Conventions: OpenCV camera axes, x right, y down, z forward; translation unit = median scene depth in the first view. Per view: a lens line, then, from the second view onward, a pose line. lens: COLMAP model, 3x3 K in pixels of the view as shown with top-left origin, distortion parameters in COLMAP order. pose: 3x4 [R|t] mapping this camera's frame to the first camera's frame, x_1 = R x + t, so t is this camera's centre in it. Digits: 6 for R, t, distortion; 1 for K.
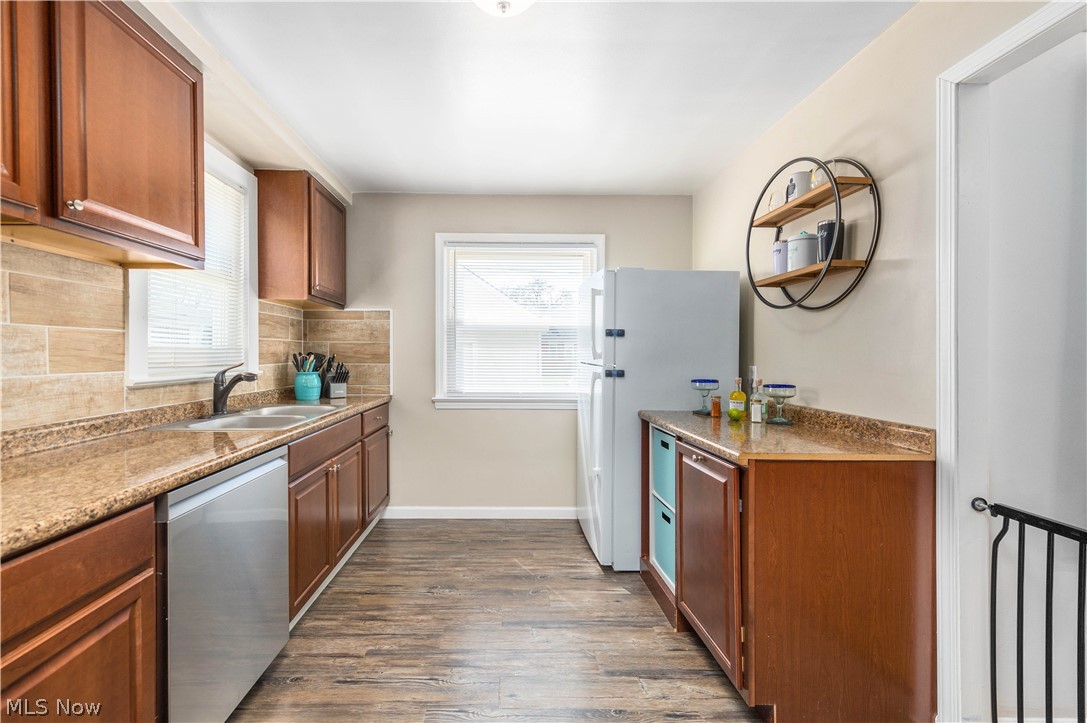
lens RADIAL K [[433.9, 0, 513.5], [0, 433.9, 352.3], [0, 0, 1]] dist [0.013815, -0.003048]
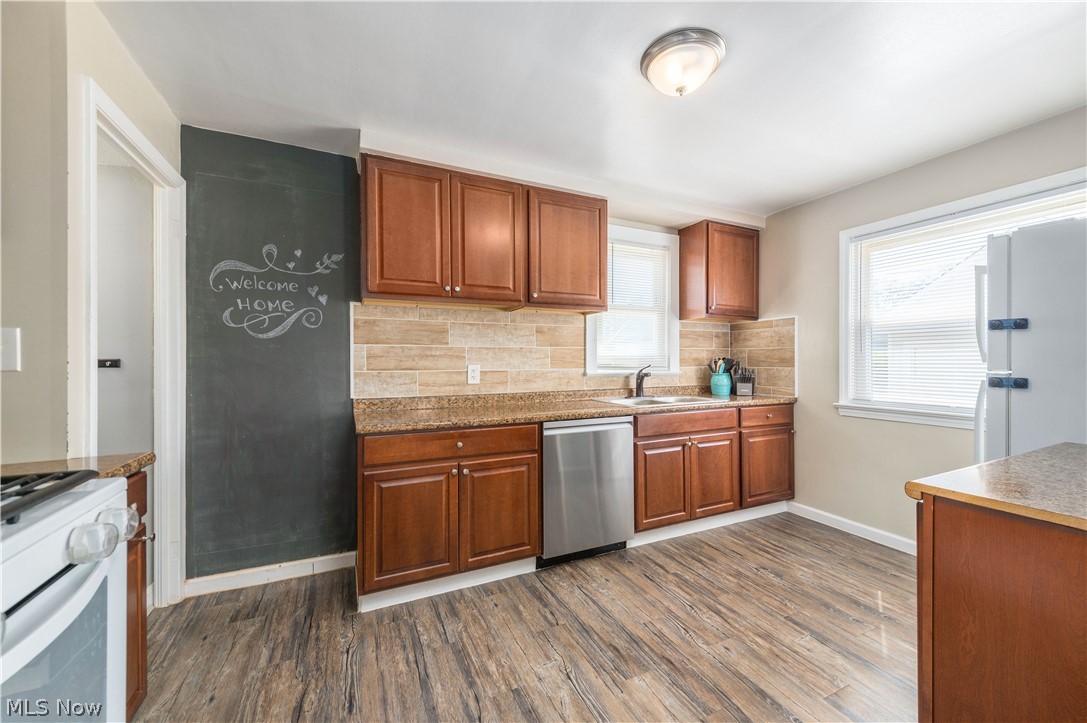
lens RADIAL K [[433.9, 0, 586.6], [0, 433.9, 356.5], [0, 0, 1]] dist [0.013815, -0.003048]
pose [[0.466196, -0.013623, -0.884576, 0.595730], [0.009547, 0.999901, -0.010367, 0.007924], [0.884630, -0.003612, 0.466280, 0.084970]]
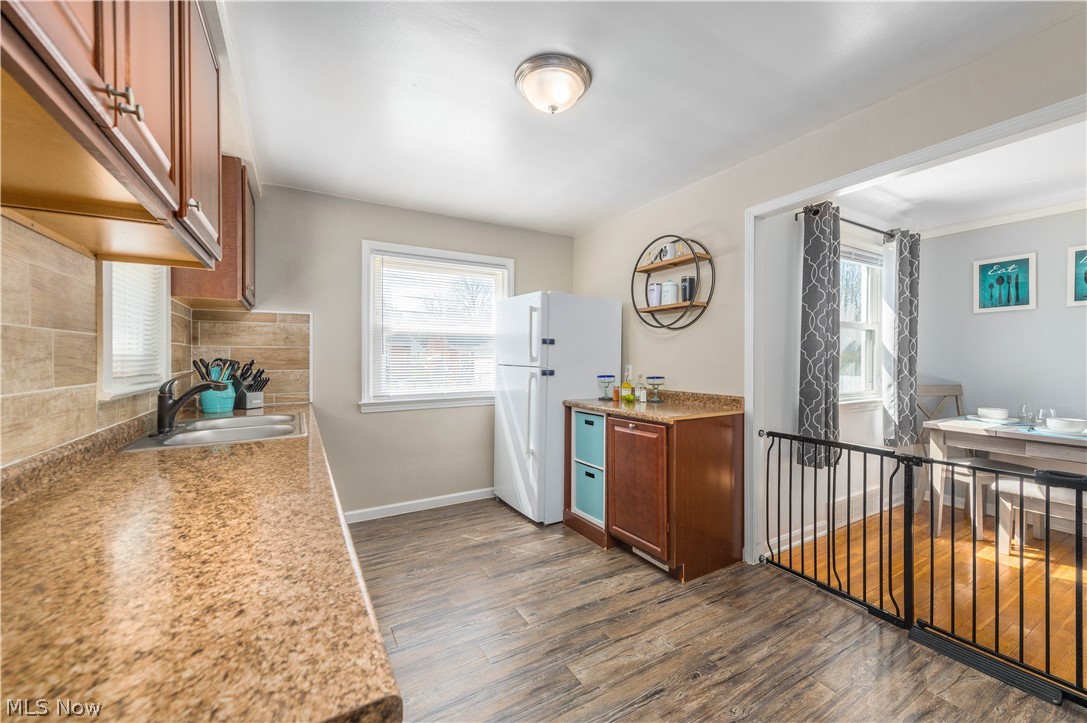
lens RADIAL K [[433.9, 0, 530.3], [0, 433.9, 359.1], [0, 0, 1]] dist [0.013815, -0.003048]
pose [[0.868800, -0.009539, 0.495072, -0.479391], [0.005616, 0.999940, 0.009412, -0.004598], [-0.495132, -0.005397, 0.868801, -0.107314]]
